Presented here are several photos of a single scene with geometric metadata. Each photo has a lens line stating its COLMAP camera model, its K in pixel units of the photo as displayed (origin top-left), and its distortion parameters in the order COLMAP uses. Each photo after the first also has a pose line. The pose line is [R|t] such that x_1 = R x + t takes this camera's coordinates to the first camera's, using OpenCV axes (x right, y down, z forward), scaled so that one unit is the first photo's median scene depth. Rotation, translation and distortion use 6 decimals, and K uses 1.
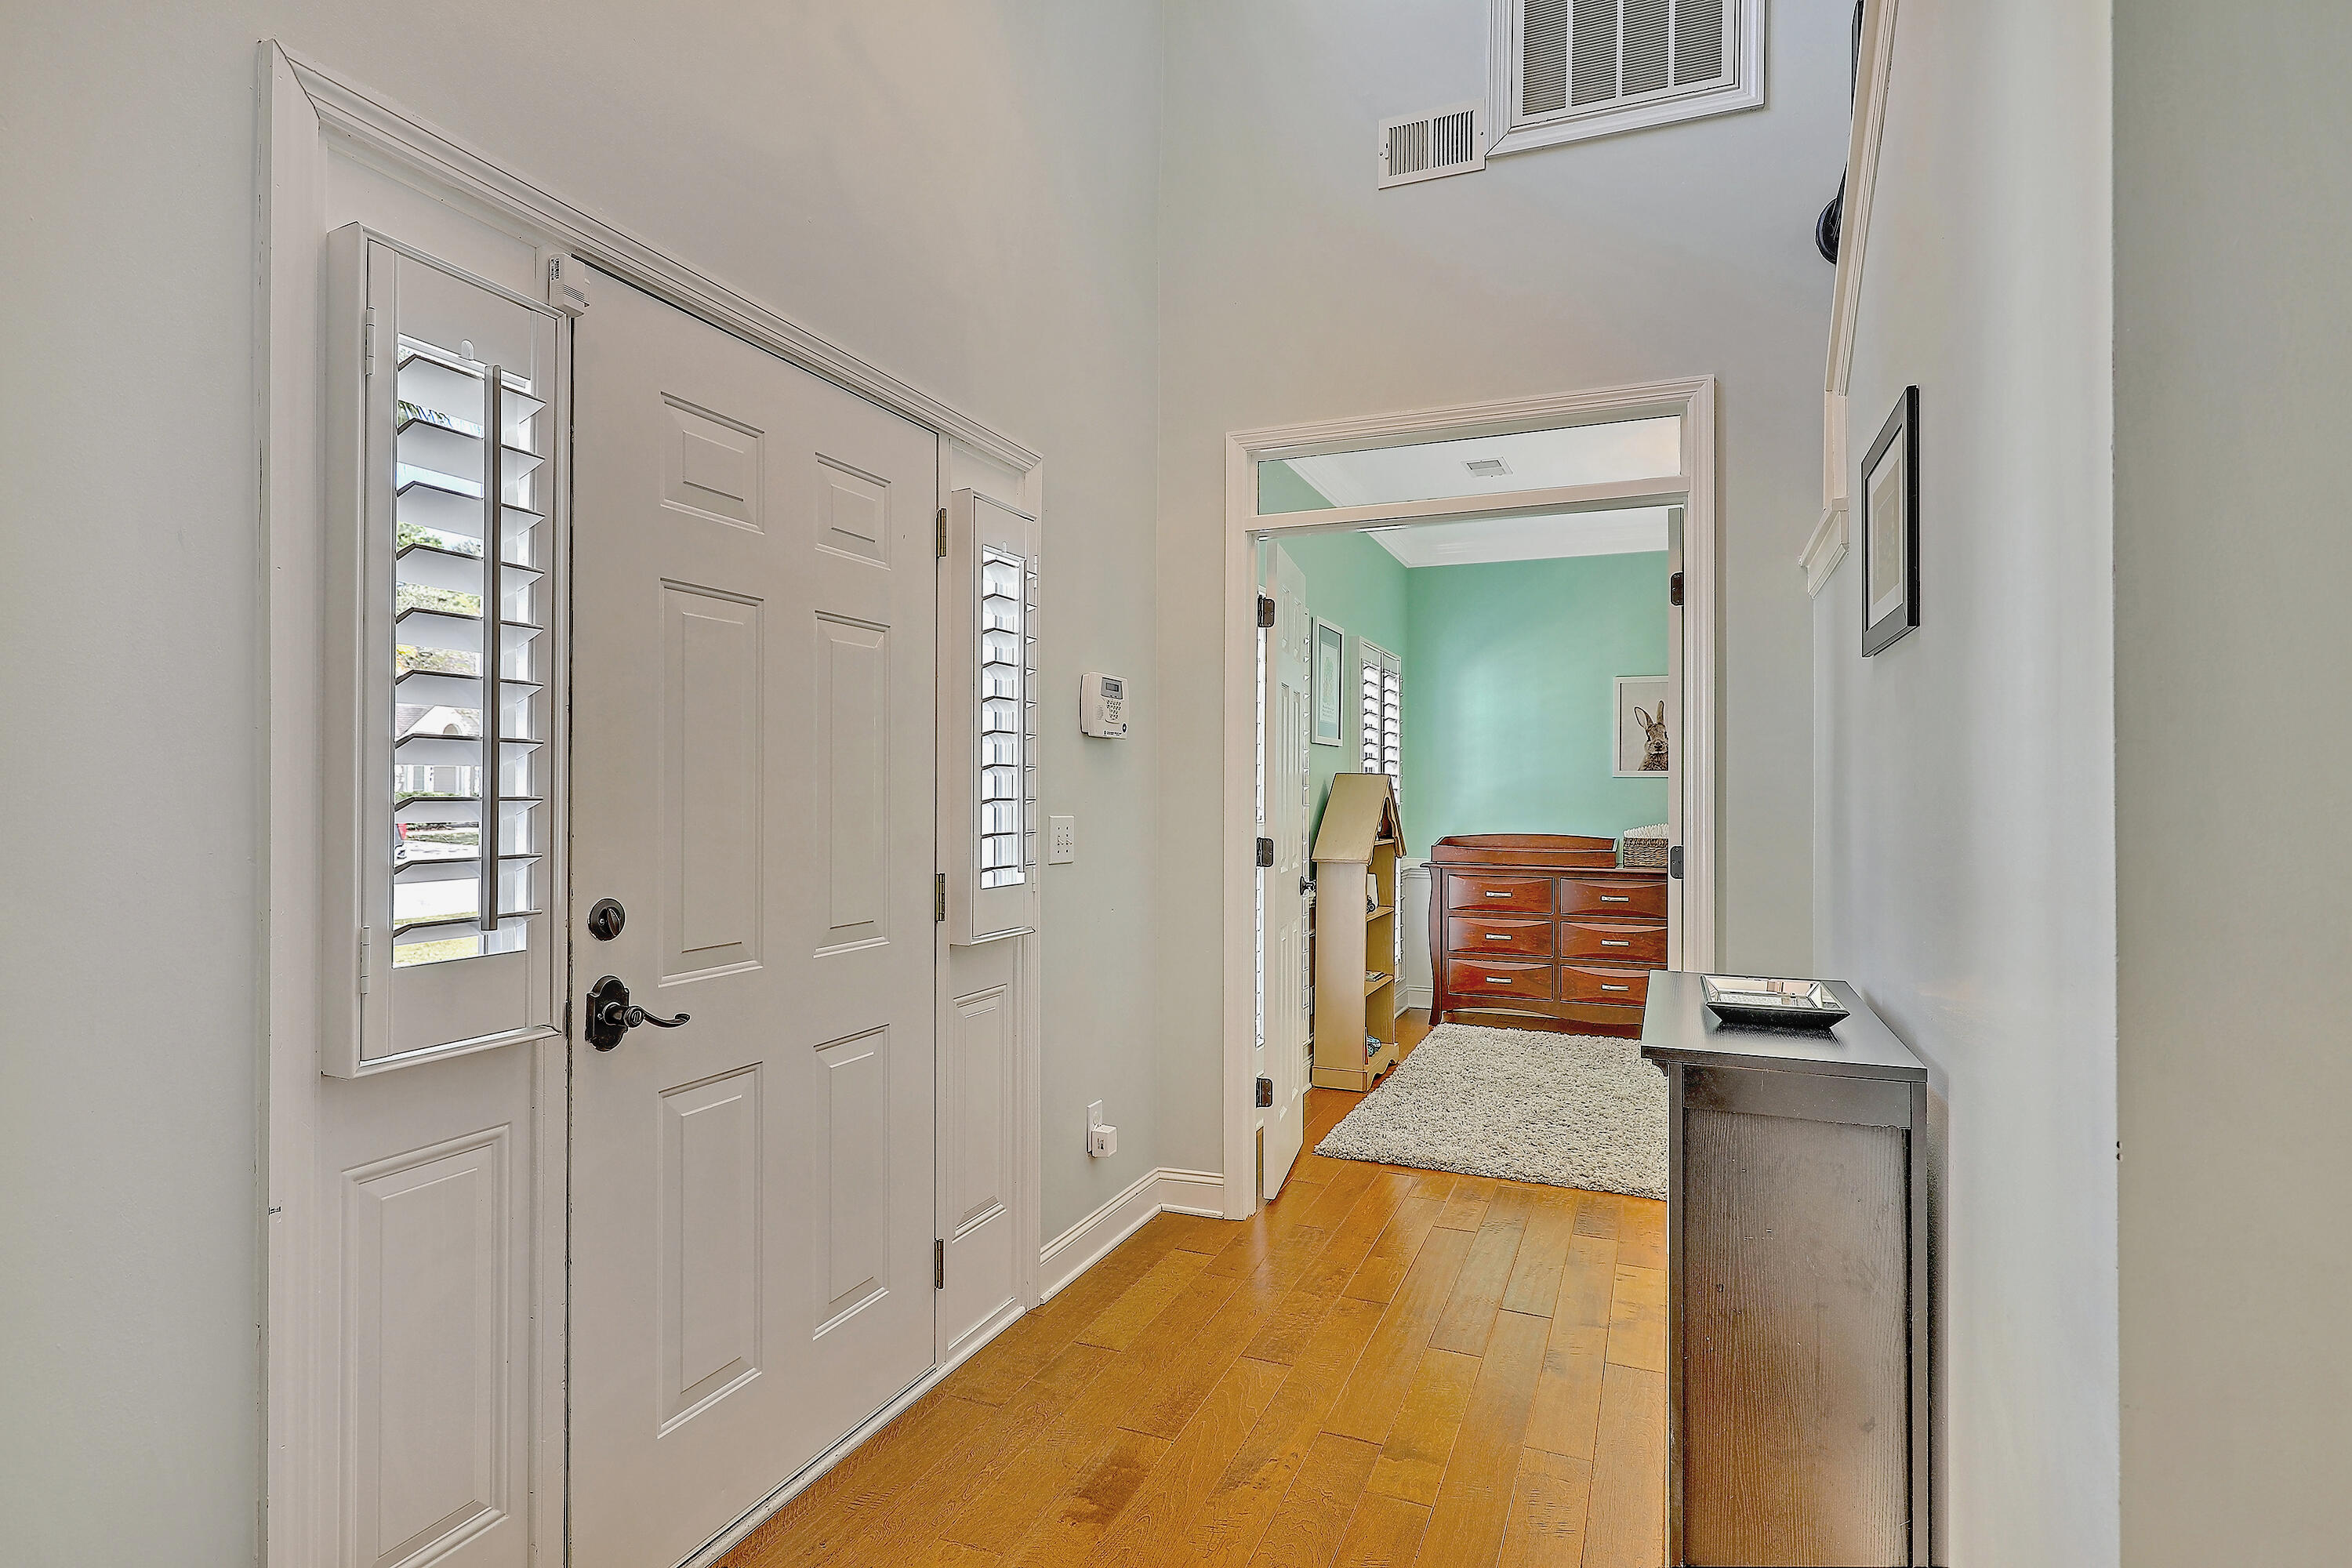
lens RADIAL K [[1193.9, 0, 1182.5], [0, 1193.9, 786.0], [0, 0, 1]] dist [0.001956, 0.000405]
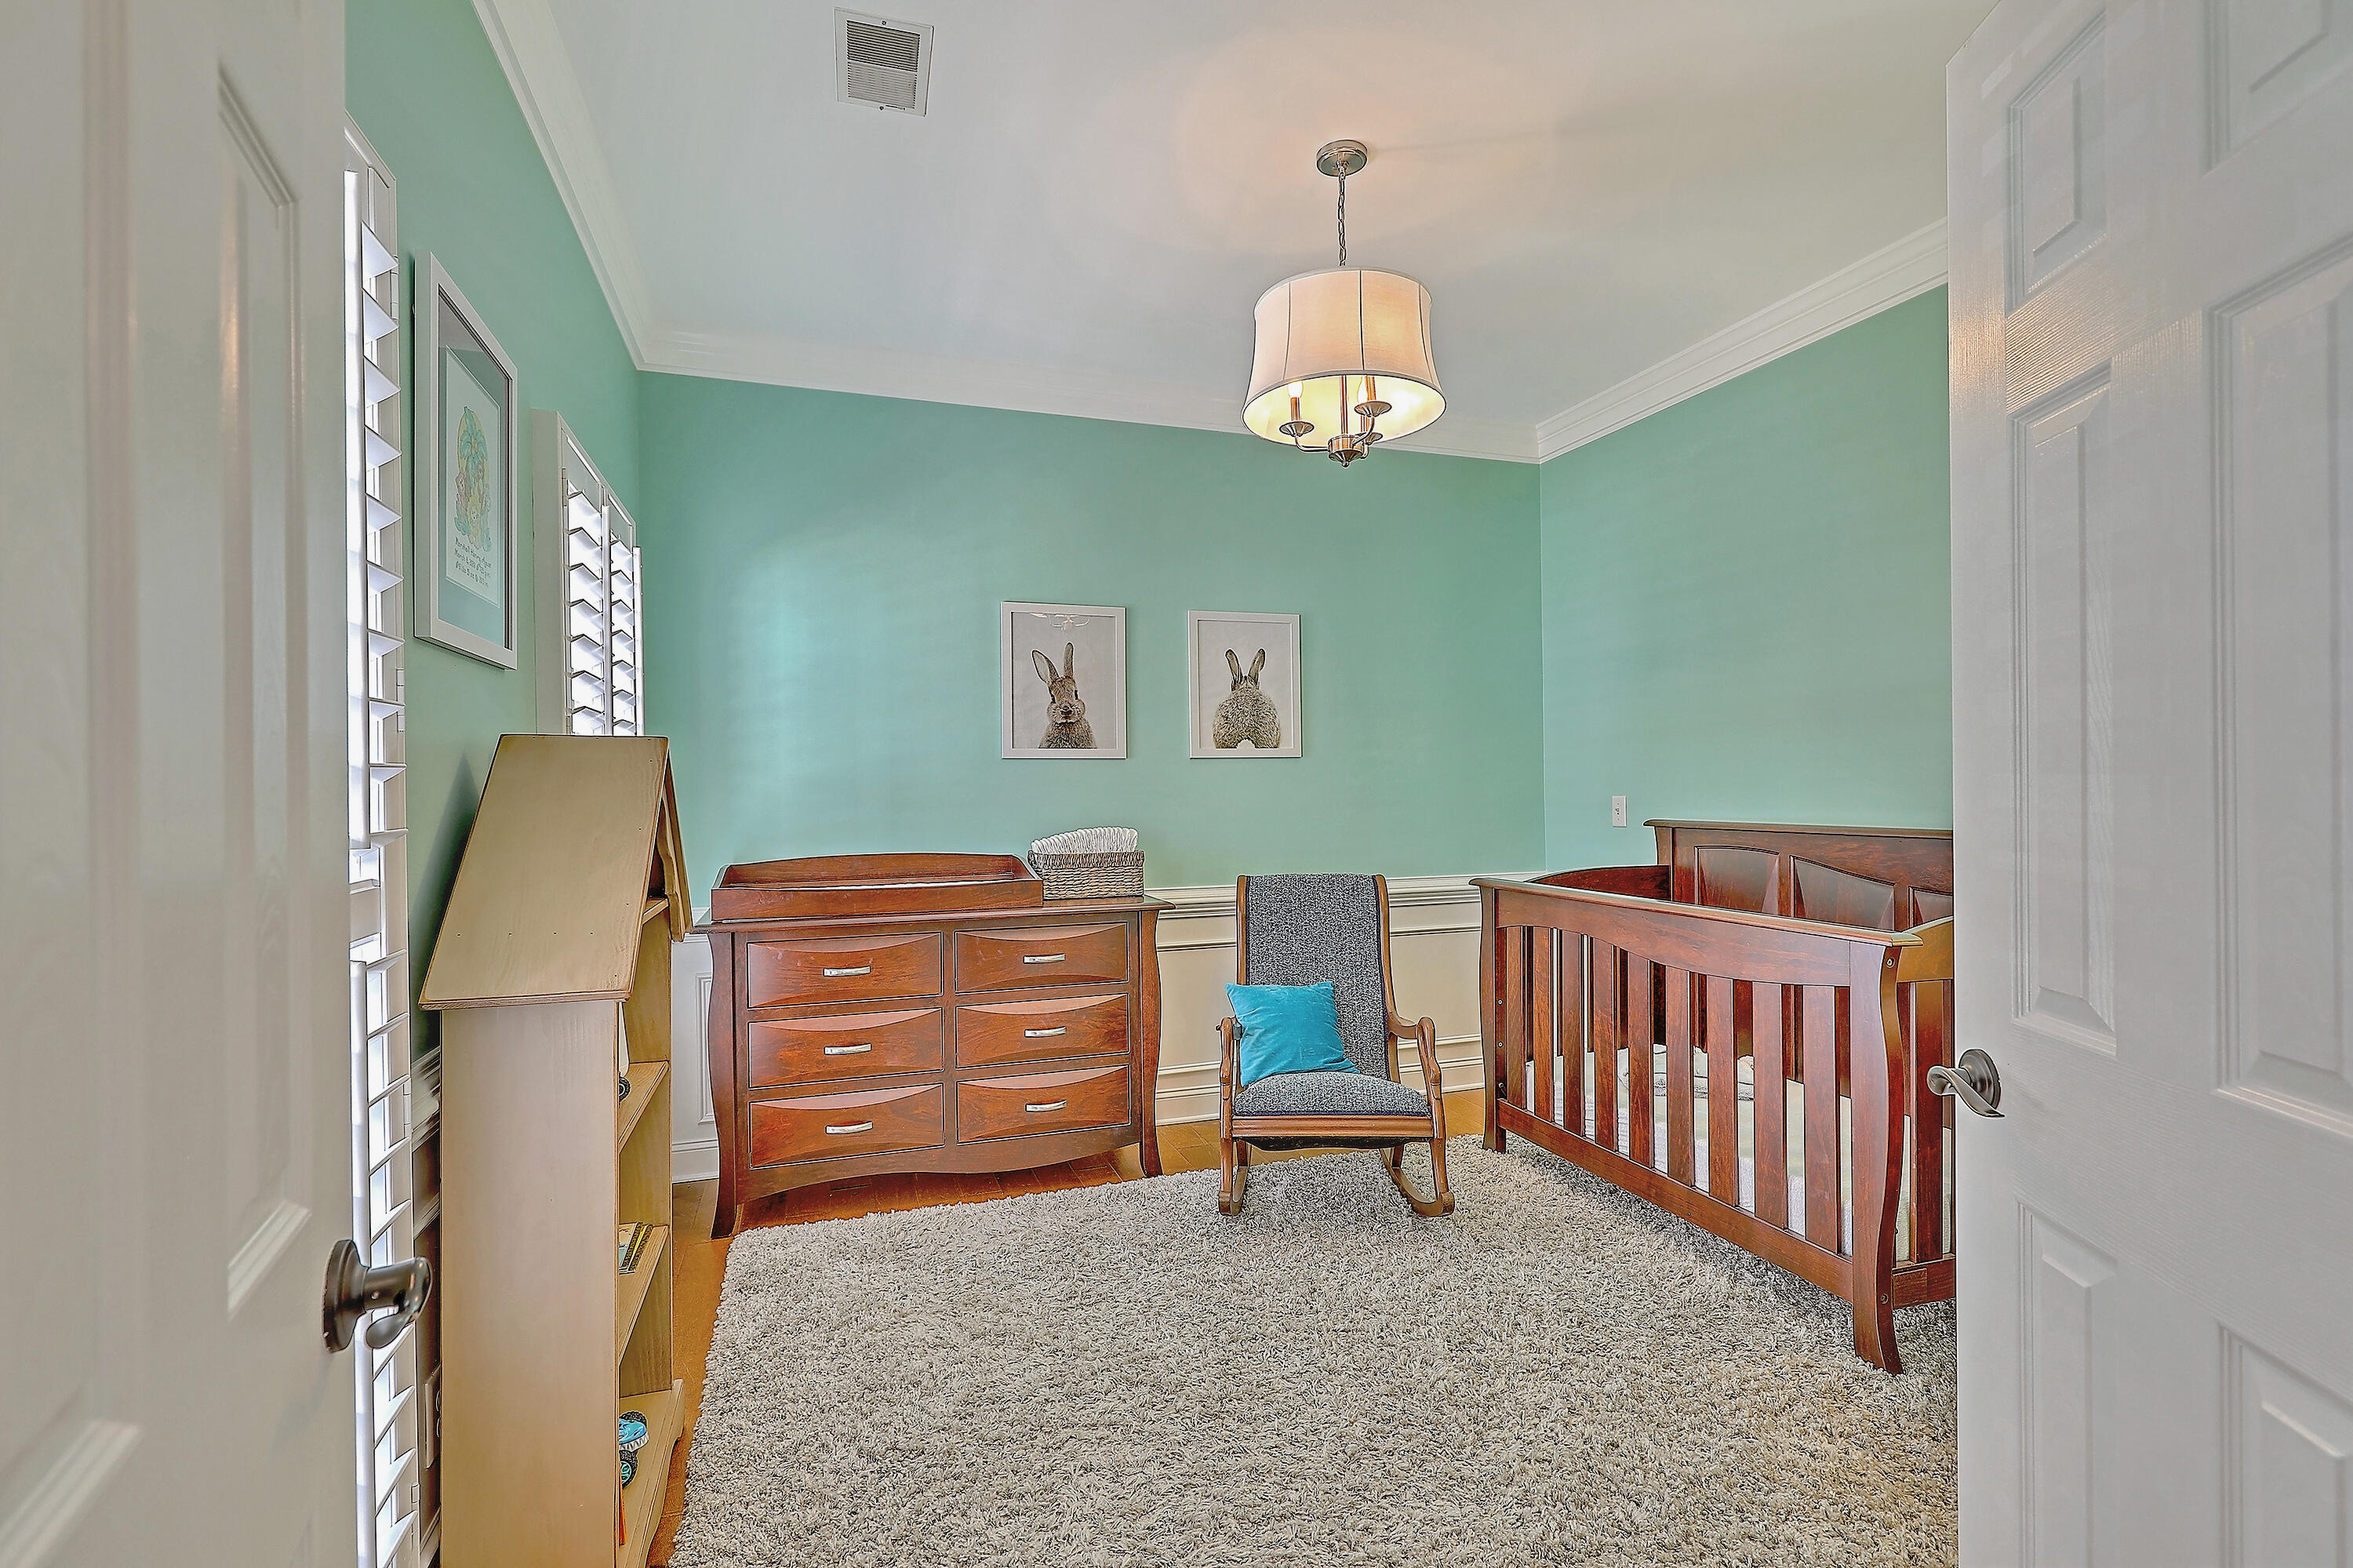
lens RADIAL K [[1059.4, 0, 1182.6], [0, 1059.4, 785.3], [0, 0, 1]] dist [0.001459, 0.000097]
pose [[0.750859, -0.014272, 0.660309, 0.061370], [0.009915, 0.999897, 0.010337, 0.002201], [-0.660388, -0.001215, 0.750923, 0.536617]]
